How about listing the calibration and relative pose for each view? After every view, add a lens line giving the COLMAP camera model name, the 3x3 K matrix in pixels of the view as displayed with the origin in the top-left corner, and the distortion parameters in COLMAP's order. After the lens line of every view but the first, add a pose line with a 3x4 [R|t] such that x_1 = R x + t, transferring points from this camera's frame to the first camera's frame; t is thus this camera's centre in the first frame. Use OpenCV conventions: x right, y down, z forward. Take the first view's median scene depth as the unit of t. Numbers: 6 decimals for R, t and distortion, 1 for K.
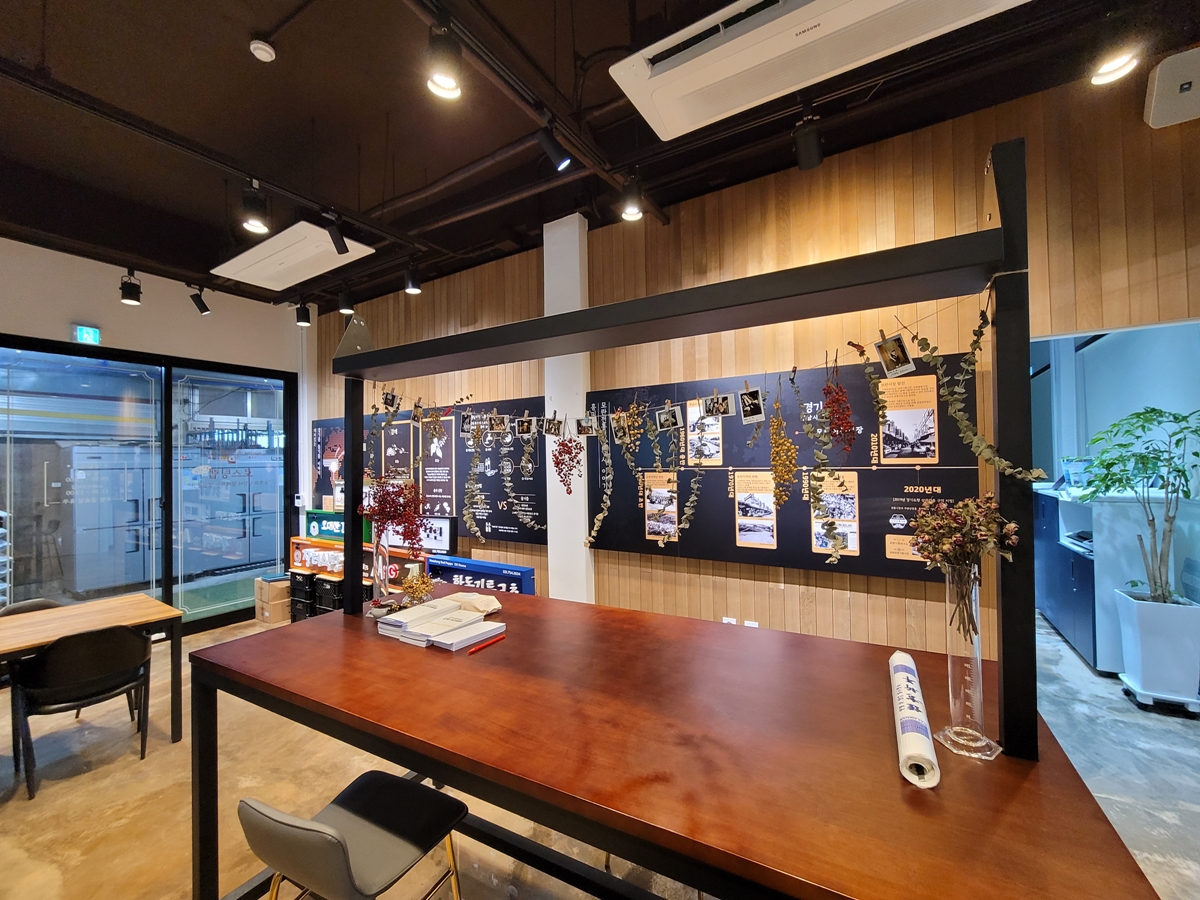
lens RADIAL K [[479.0, 0, 604.2], [0, 479.0, 449.1], [0, 0, 1]] dist [0.000218, 0.000055]
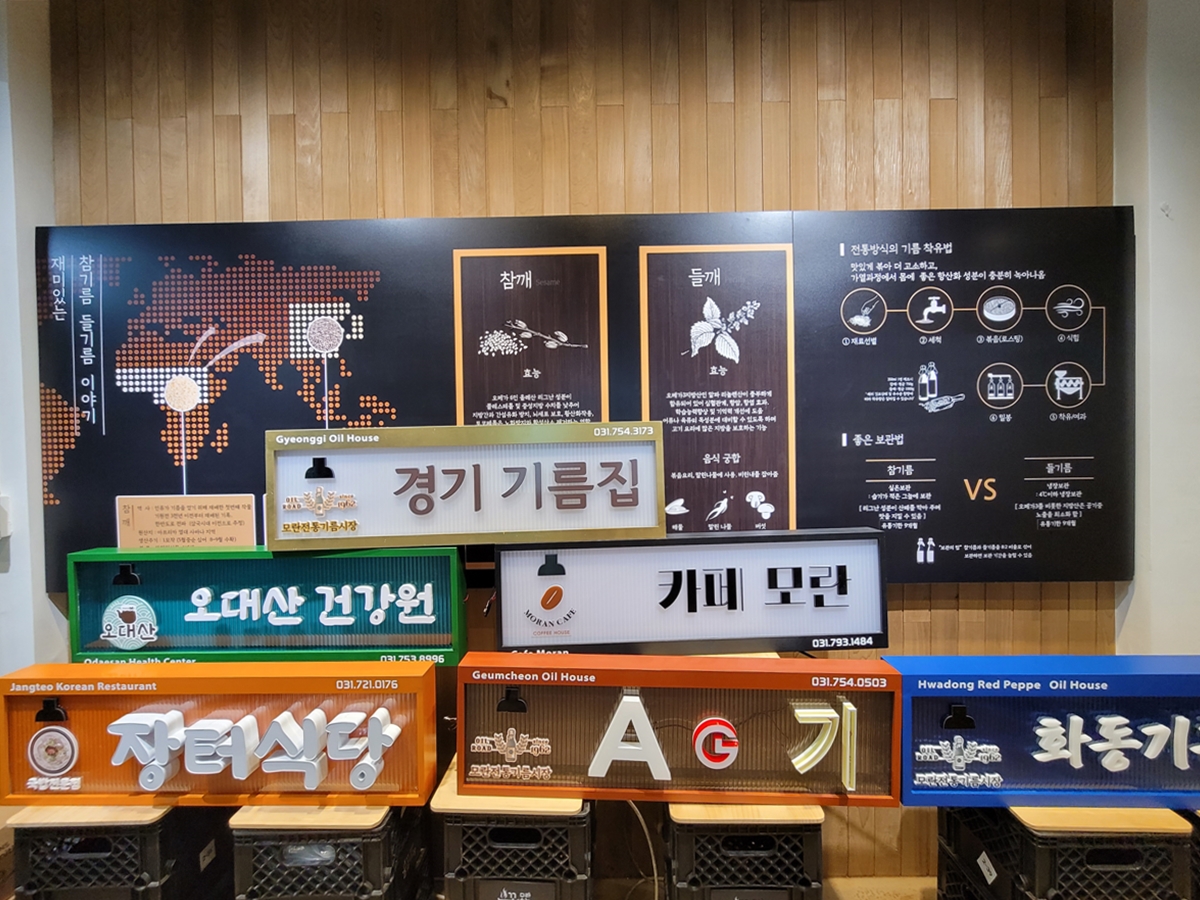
lens RADIAL K [[479.0, 0, 597.5], [0, 479.0, 456.1], [0, 0, 1]] dist [0.000218, 0.000055]
pose [[0.858799, -0.012128, 0.512169, -0.623610], [-0.011761, 0.998990, 0.043377, 0.073801], [-0.512177, -0.043276, 0.857789, 0.781607]]
